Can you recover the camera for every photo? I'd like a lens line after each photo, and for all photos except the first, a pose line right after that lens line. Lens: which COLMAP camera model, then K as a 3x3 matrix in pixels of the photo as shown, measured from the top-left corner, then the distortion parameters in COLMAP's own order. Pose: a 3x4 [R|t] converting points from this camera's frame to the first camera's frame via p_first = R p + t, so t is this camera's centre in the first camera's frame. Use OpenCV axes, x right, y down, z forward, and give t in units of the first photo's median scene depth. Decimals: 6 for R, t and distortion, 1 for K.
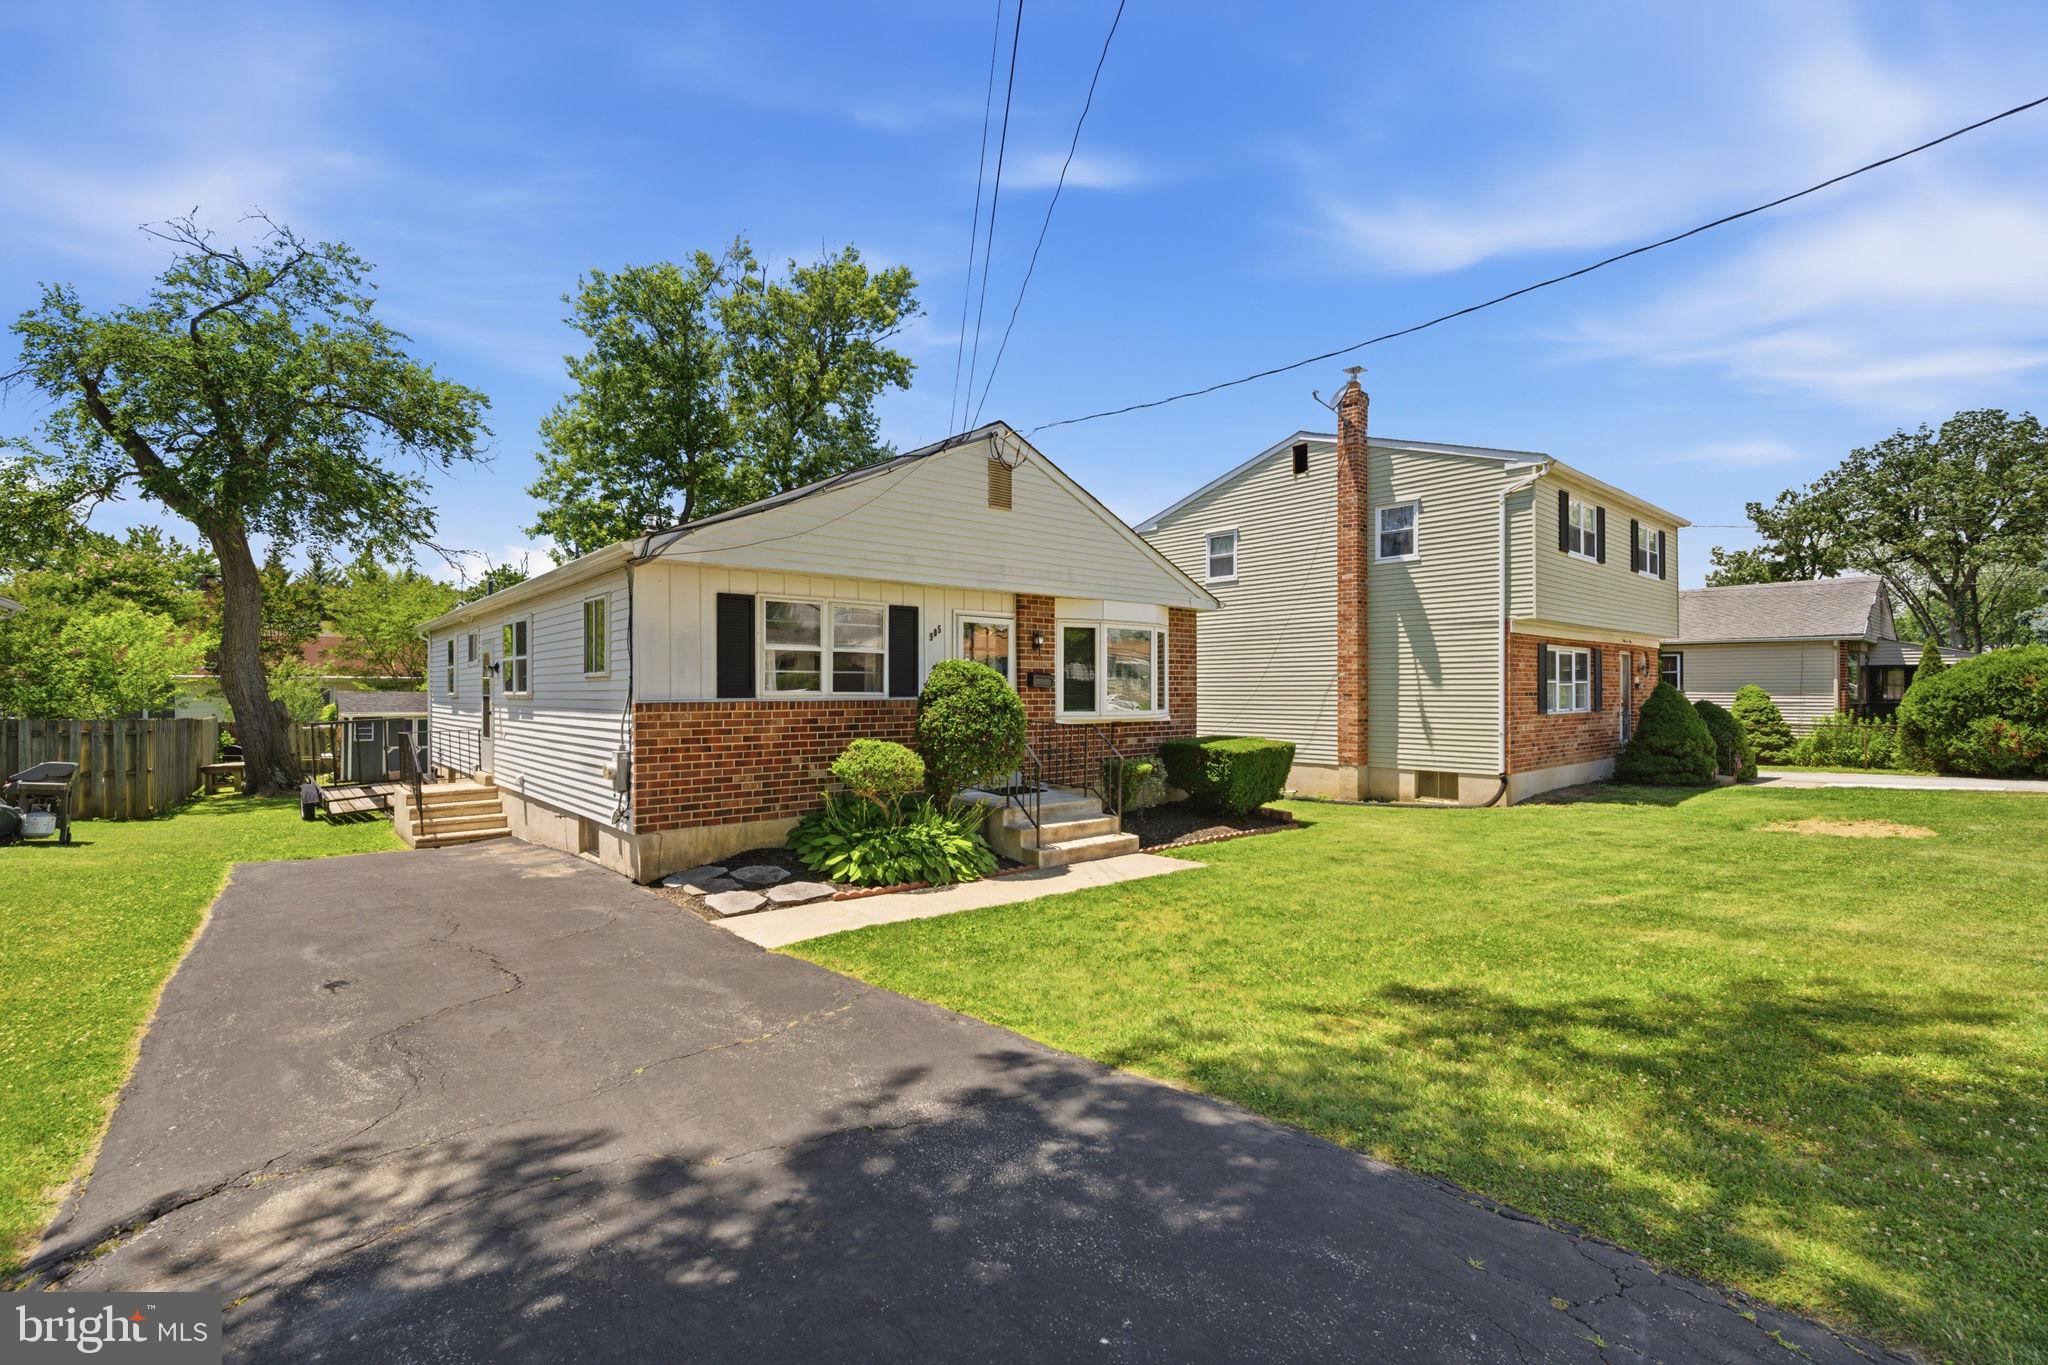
lens RADIAL K [[887.1, 0, 1014.0], [0, 887.1, 693.4], [0, 0, 1]] dist [0.001946, -0.000057]
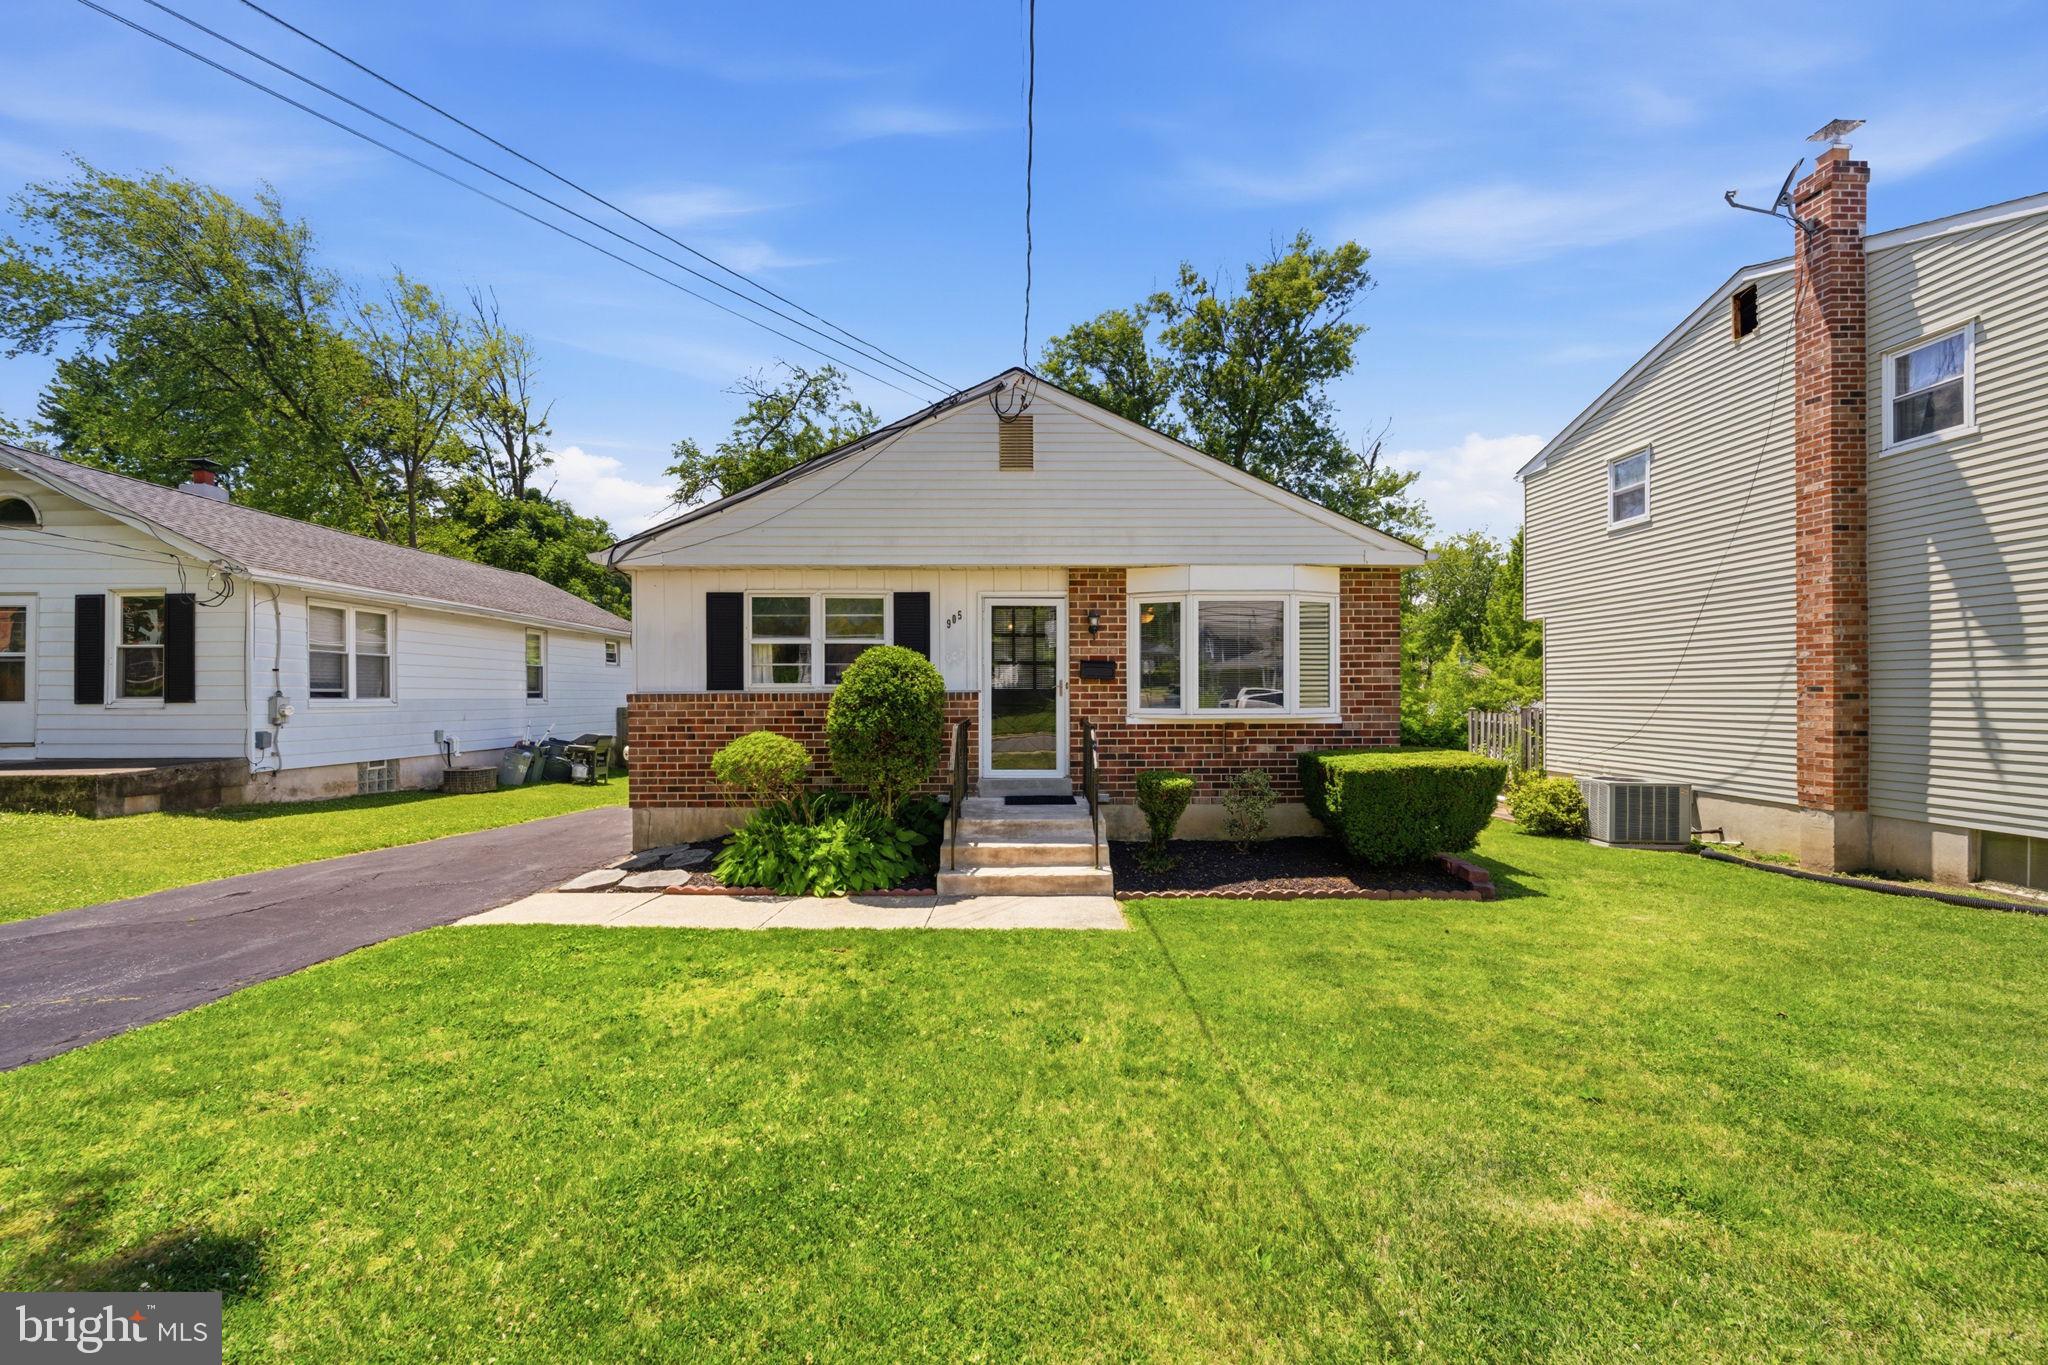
lens RADIAL K [[806.8, 0, 1021.4], [0, 806.8, 695.9], [0, 0, 1]] dist [-0.002682, 0.000749]
pose [[0.772609, -0.000607, -0.634882, 0.320950], [0.000007, 1.000000, -0.000947, 0.007247], [0.634883, 0.000727, 0.772608, 0.265818]]
